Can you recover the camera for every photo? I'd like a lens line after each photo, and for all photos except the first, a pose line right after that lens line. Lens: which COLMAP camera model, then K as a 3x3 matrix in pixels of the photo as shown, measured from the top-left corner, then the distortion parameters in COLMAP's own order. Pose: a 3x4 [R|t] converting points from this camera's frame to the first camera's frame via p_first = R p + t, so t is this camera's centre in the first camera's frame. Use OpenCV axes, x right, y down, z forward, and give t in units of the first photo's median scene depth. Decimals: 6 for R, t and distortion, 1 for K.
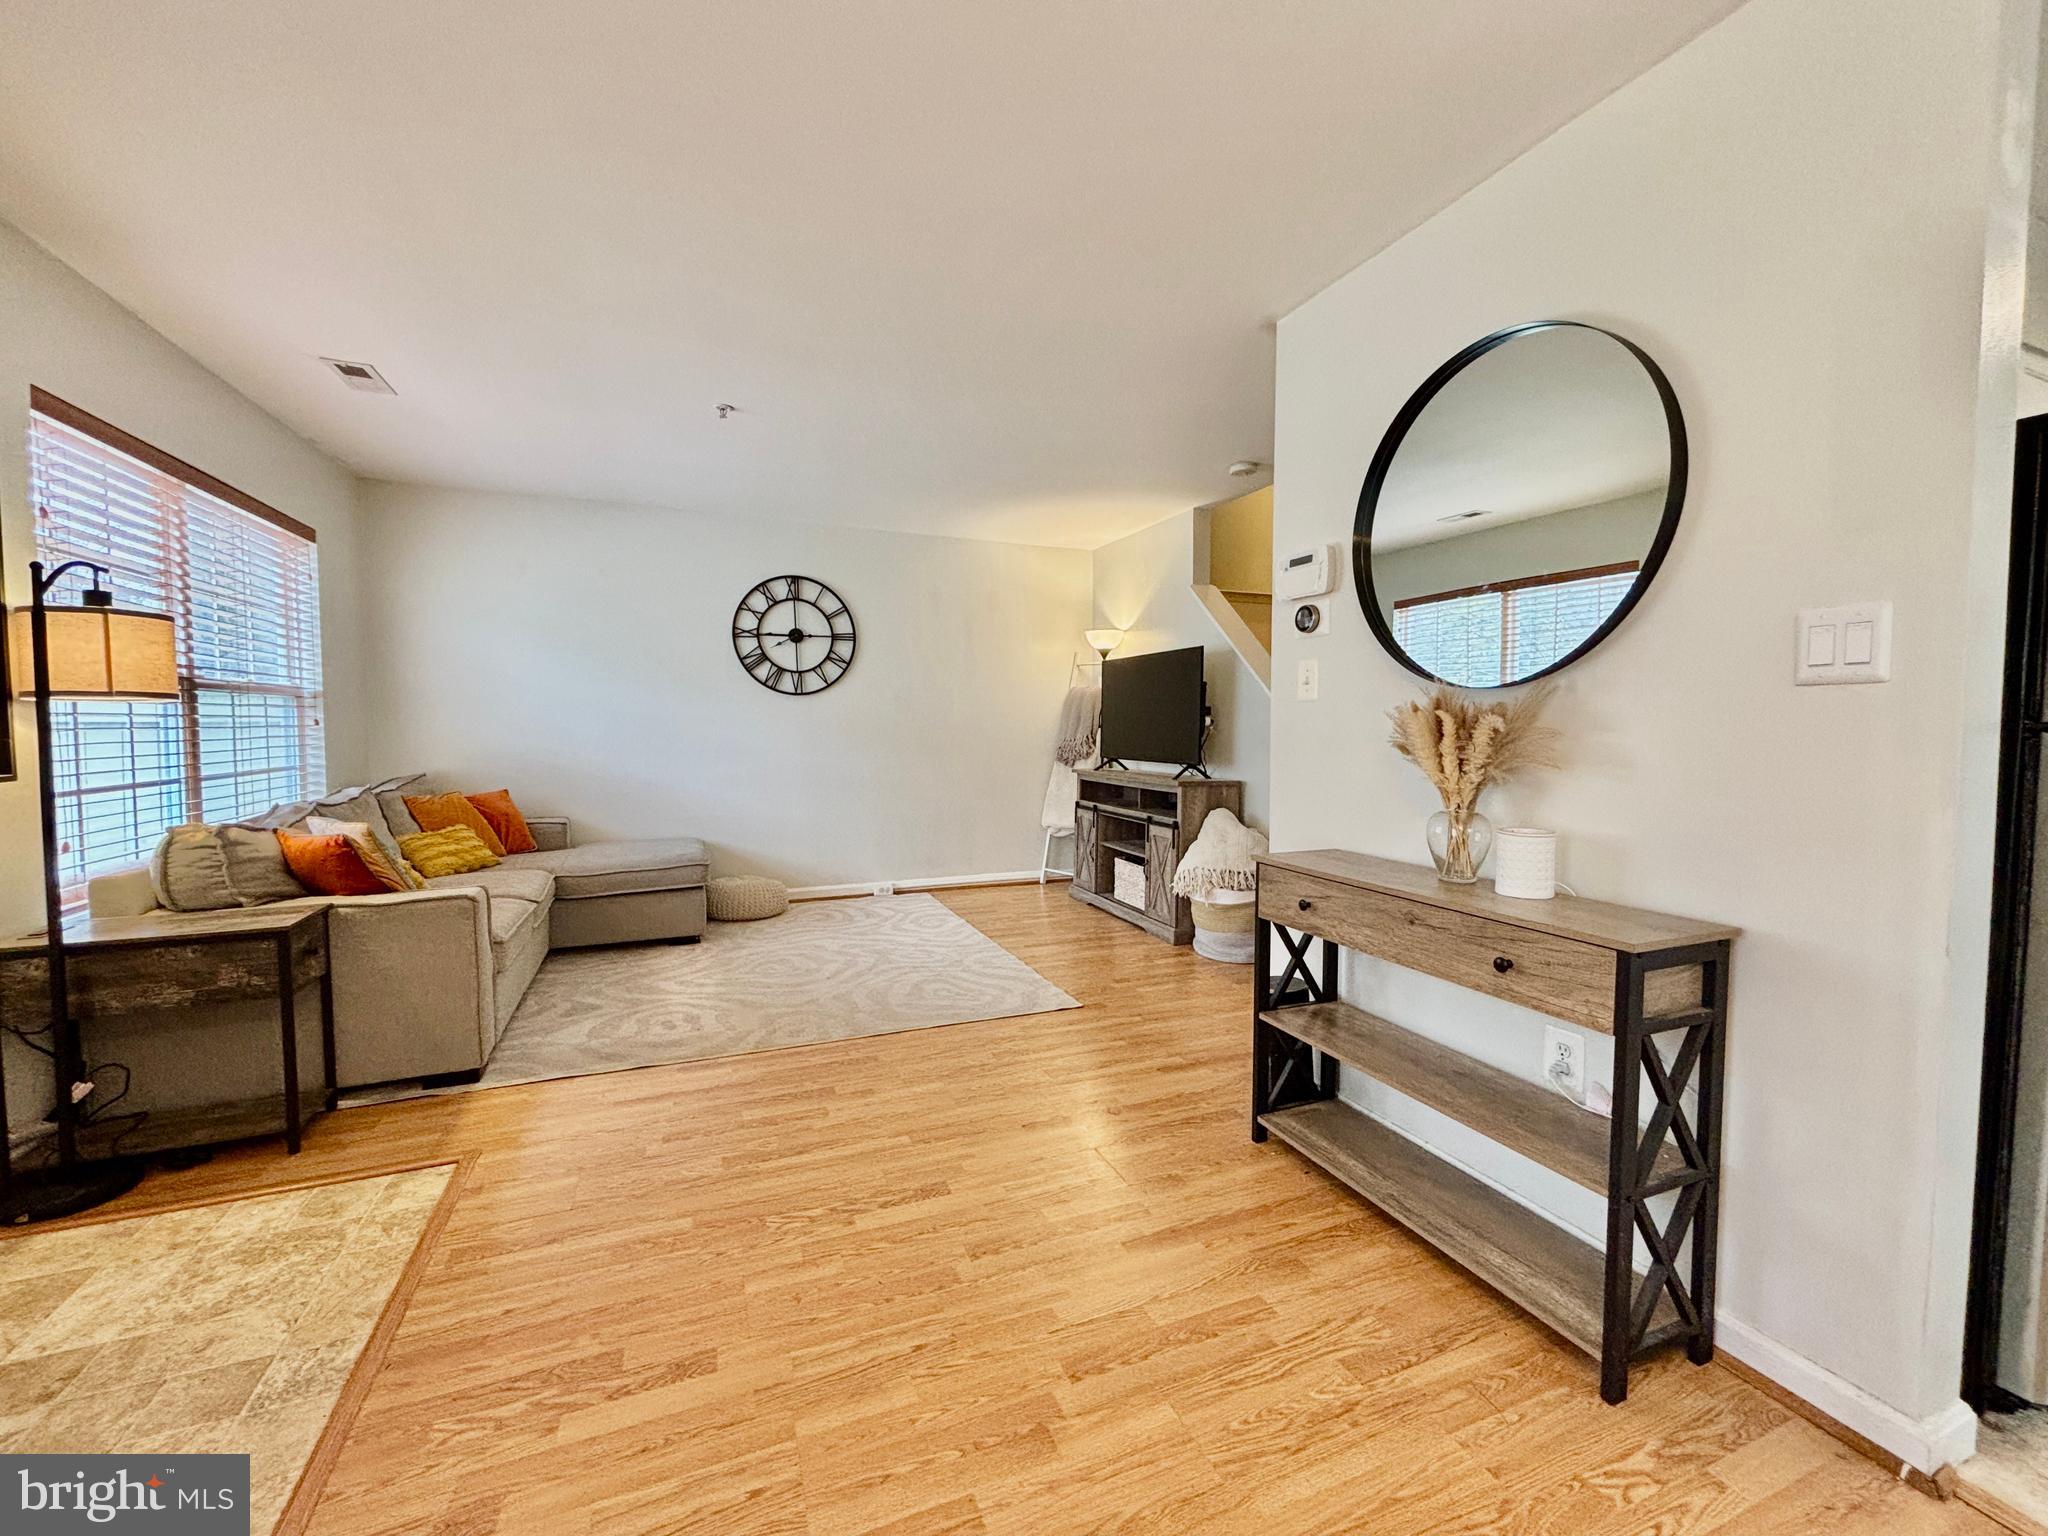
lens RADIAL K [[826.9, 0, 1018.9], [0, 826.9, 766.4], [0, 0, 1]] dist [0.007359, -0.002035]
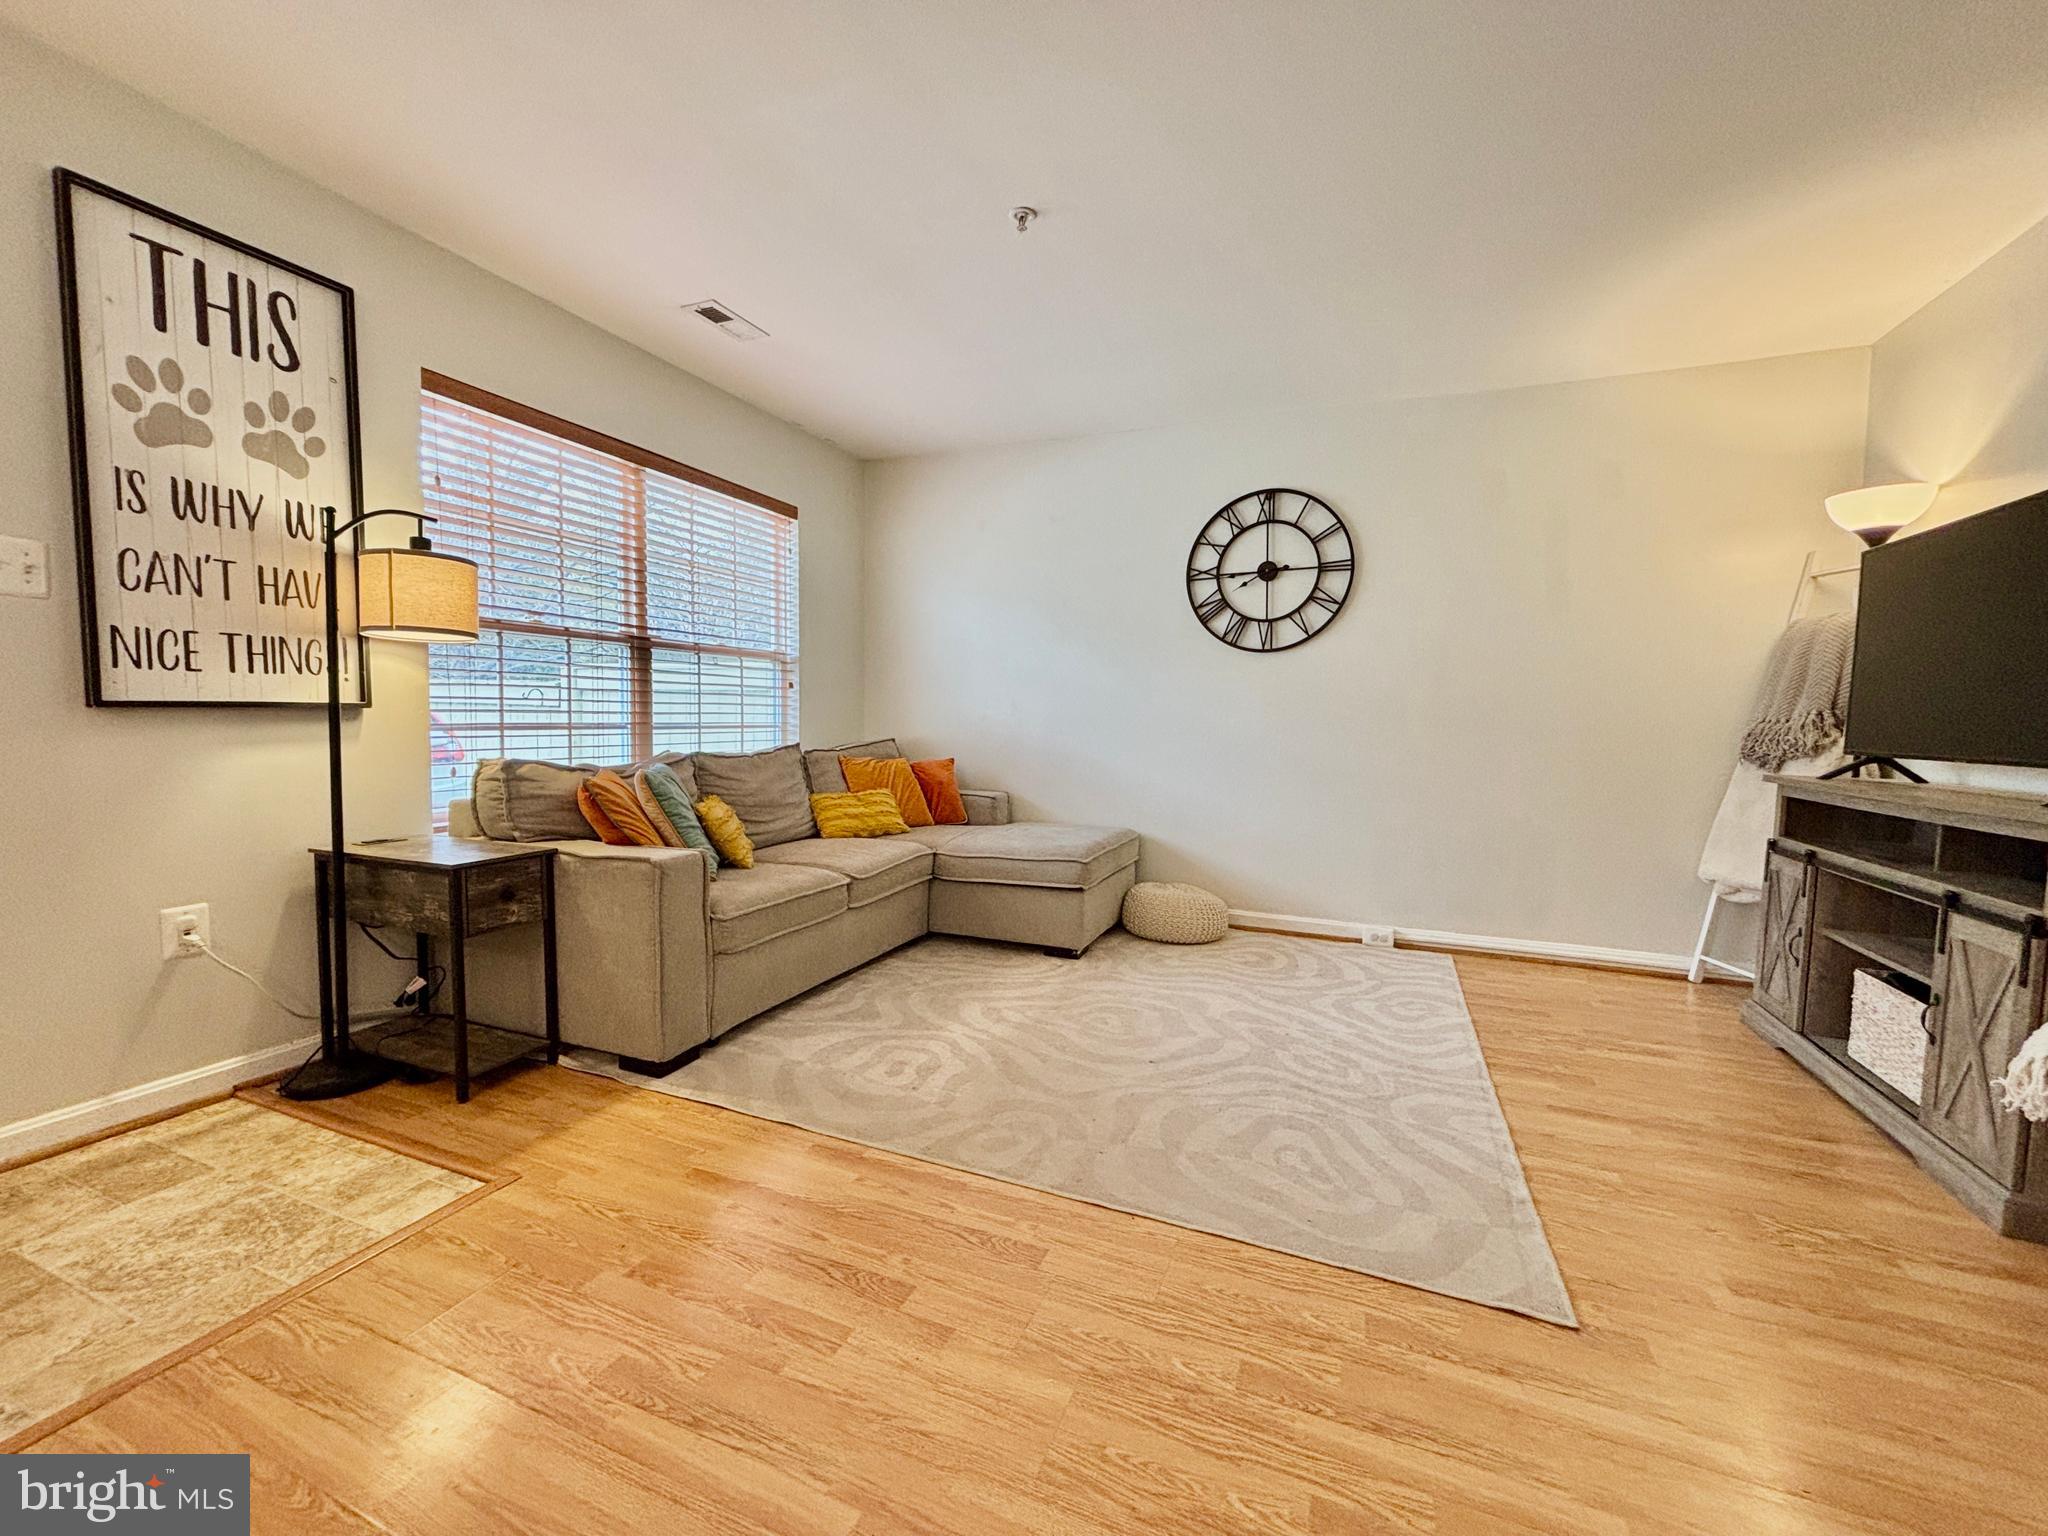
lens RADIAL K [[826.9, 0, 1015.2], [0, 826.9, 764.8], [0, 0, 1]] dist [0.007359, -0.002035]
pose [[0.710343, 0.051204, -0.701991, 0.123323], [-0.051446, 0.998460, 0.020770, 0.013234], [0.701973, 0.021361, 0.711883, 0.405330]]
